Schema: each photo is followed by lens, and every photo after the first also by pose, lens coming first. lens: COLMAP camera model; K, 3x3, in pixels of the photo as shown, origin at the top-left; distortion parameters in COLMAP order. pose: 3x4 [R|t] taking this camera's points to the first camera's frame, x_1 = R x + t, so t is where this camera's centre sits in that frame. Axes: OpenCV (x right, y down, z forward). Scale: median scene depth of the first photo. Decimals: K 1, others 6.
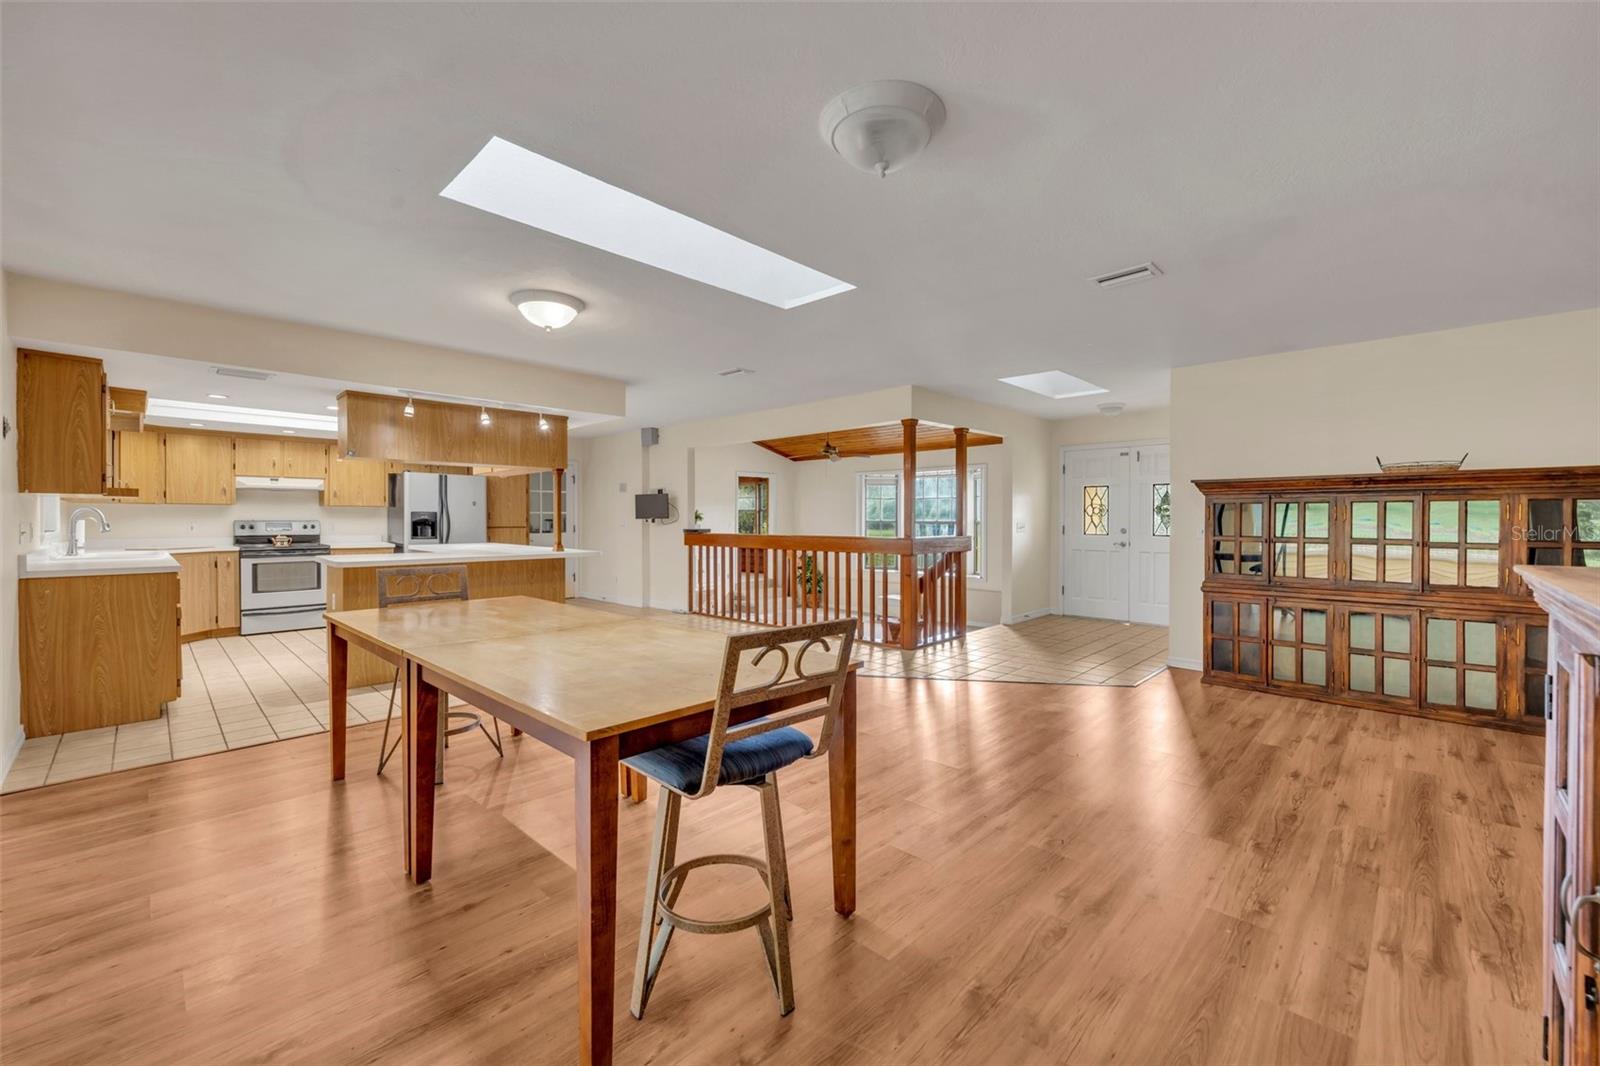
lens RADIAL K [[651.6, 0, 799.7], [0, 651.6, 525.8], [0, 0, 1]] dist [0.000746, -0.000240]
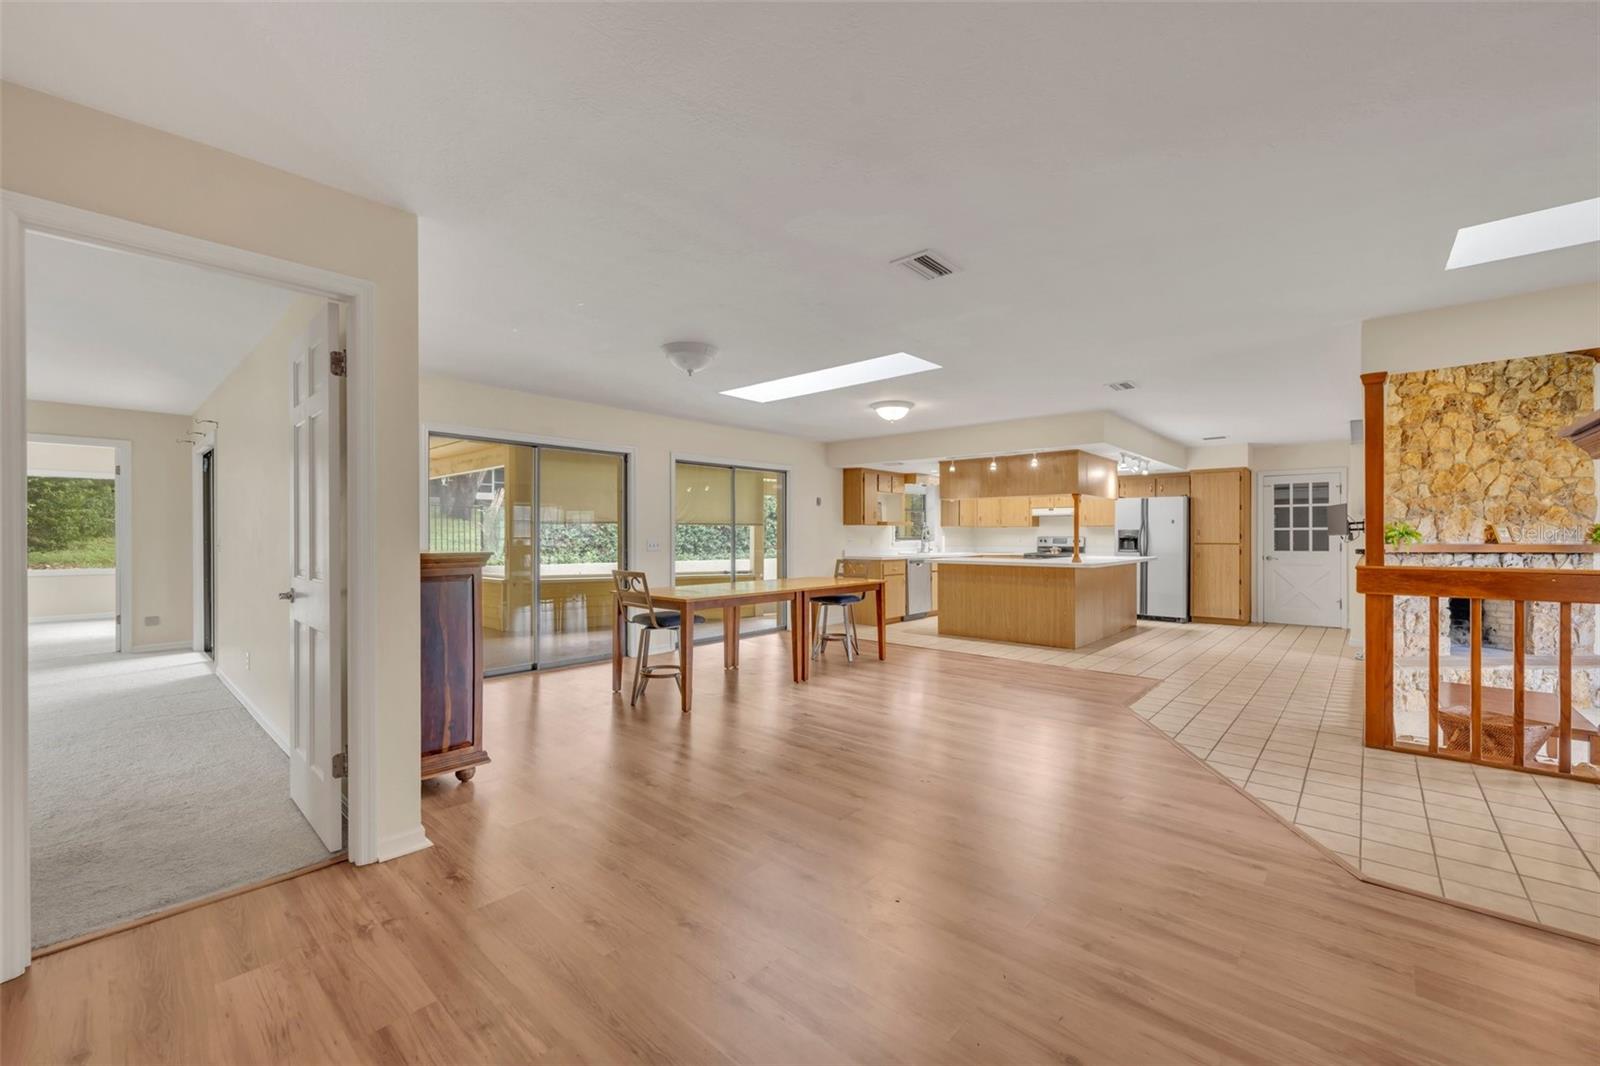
lens RADIAL K [[655.1, 0, 800.0], [0, 655.1, 533.0], [0, 0, 1]] dist [0.000206, 0.000102]
pose [[0.053299, -0.004757, -0.998567, 0.683521], [-0.013414, 0.999895, -0.005479, -0.000372], [0.998488, 0.013687, 0.053230, 0.336950]]
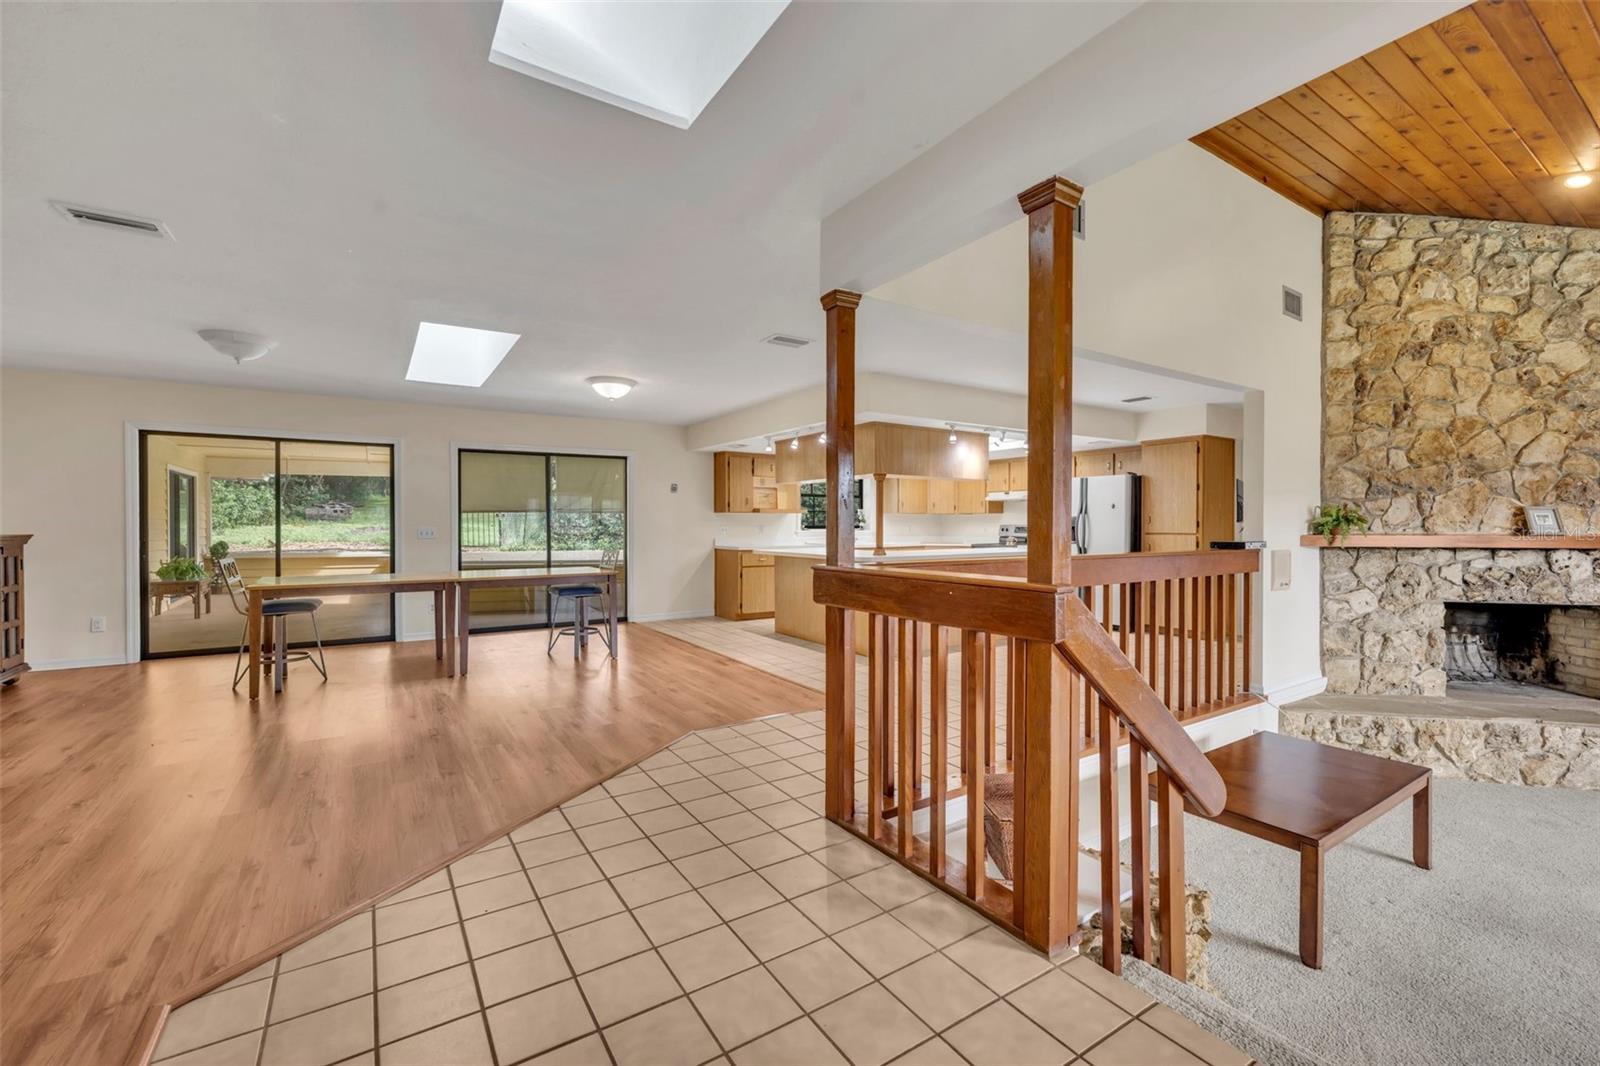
lens RADIAL K [[651.6, 0, 799.7], [0, 651.6, 525.8], [0, 0, 1]] dist [0.000746, -0.000240]
pose [[-0.222515, 0.003242, -0.974924, 0.553548], [-0.011803, 0.999912, 0.006019, -0.008619], [0.974858, 0.012847, -0.222457, 0.885228]]
